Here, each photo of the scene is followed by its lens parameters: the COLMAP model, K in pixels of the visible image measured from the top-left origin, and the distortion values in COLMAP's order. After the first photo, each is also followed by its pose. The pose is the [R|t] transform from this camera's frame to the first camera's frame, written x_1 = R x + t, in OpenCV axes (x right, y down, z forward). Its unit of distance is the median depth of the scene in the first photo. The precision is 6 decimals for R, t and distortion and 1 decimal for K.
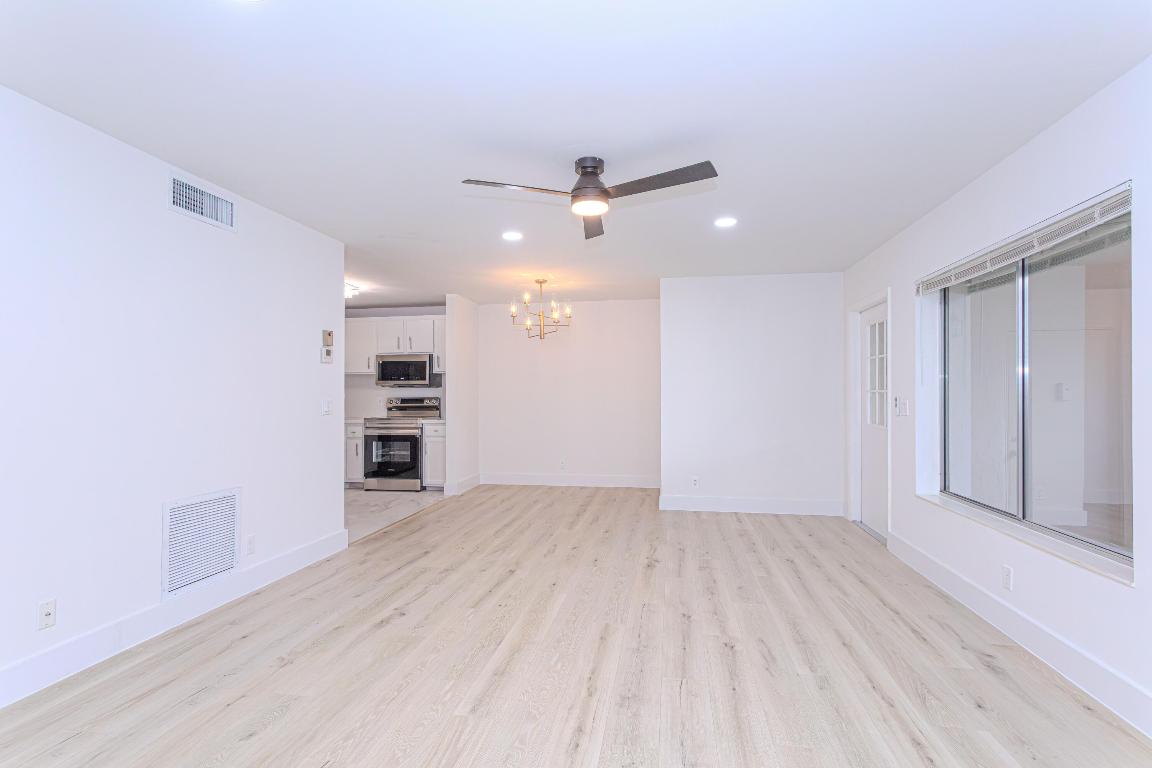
lens RADIAL K [[544.6, 0, 575.8], [0, 544.6, 388.1], [0, 0, 1]] dist [-0.001249, -0.000086]
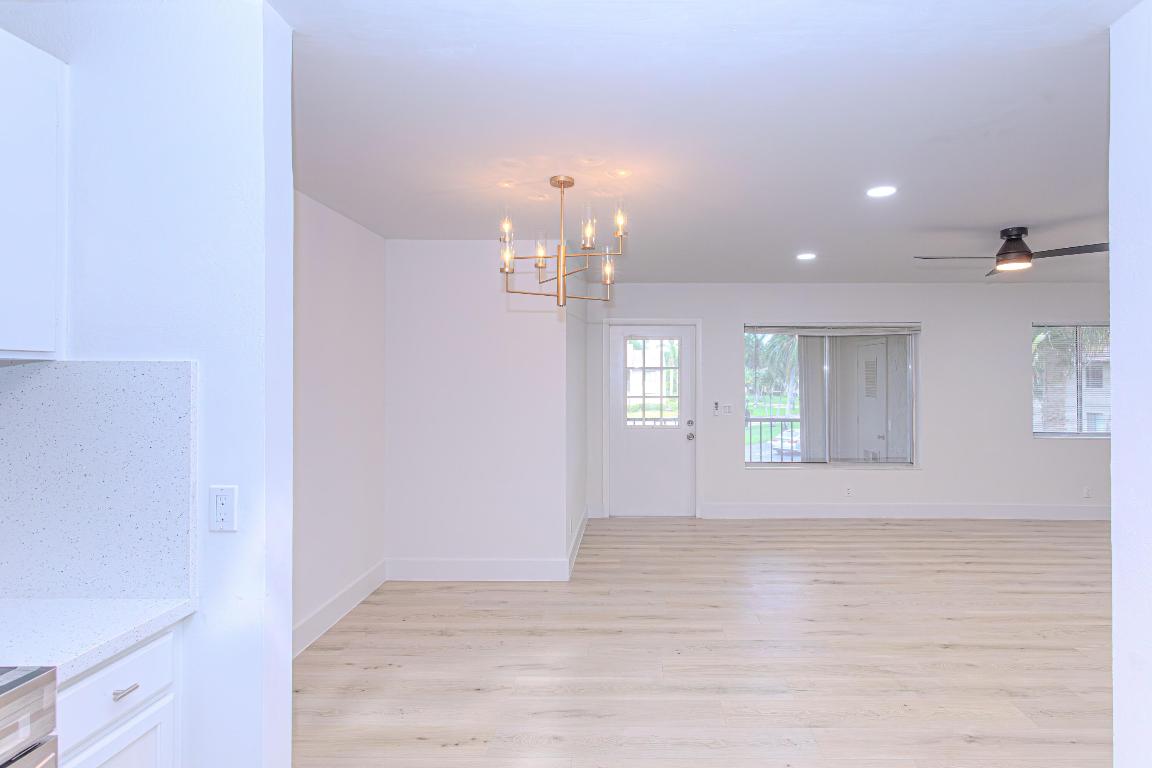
lens RADIAL K [[585.0, 0, 602.9], [0, 585.0, 378.1], [0, 0, 1]] dist [-0.002753, 0.000212]
pose [[-0.151714, -0.002602, 0.988421, -0.766208], [-0.002688, 0.999994, 0.002220, -0.042071], [-0.988421, -0.002320, -0.151720, 1.426018]]
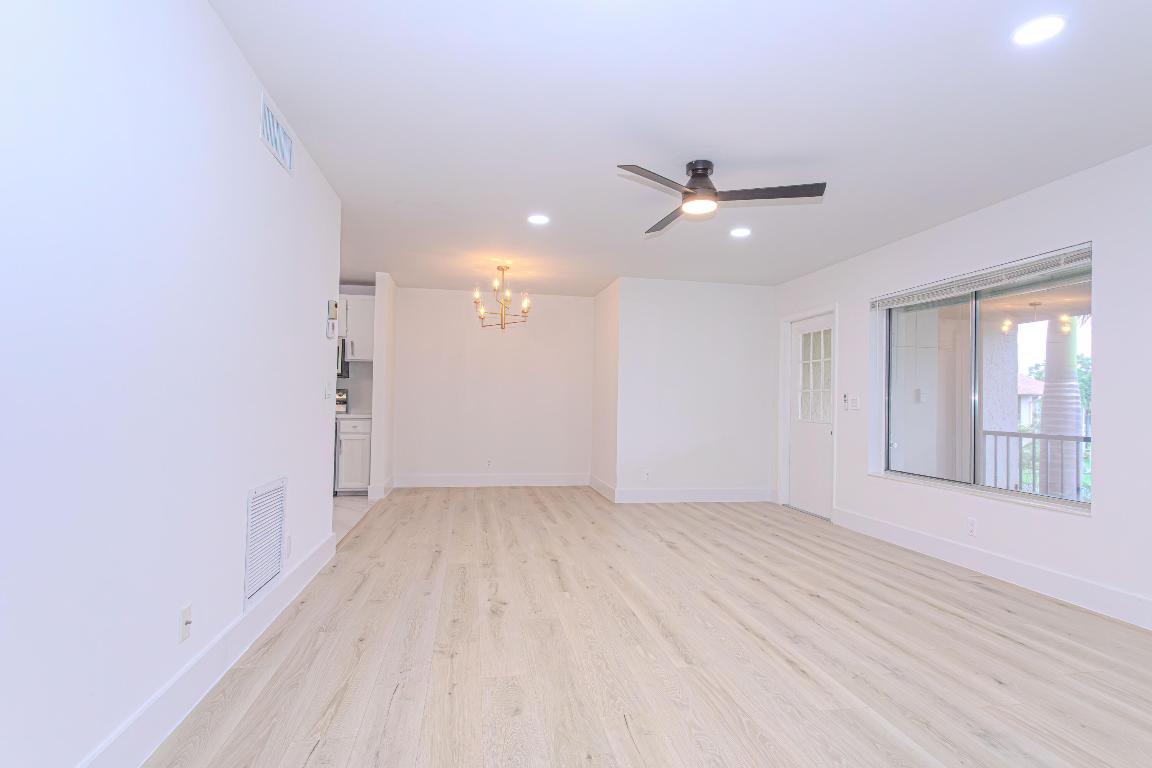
lens RADIAL K [[585.0, 0, 573.8], [0, 585.0, 384.9], [0, 0, 1]] dist [-0.002753, 0.000212]
pose [[0.940061, 0.030153, 0.339672, -0.397910], [-0.024068, 0.999466, -0.022114, 0.037672], [-0.340157, 0.012614, 0.940284, -0.006162]]
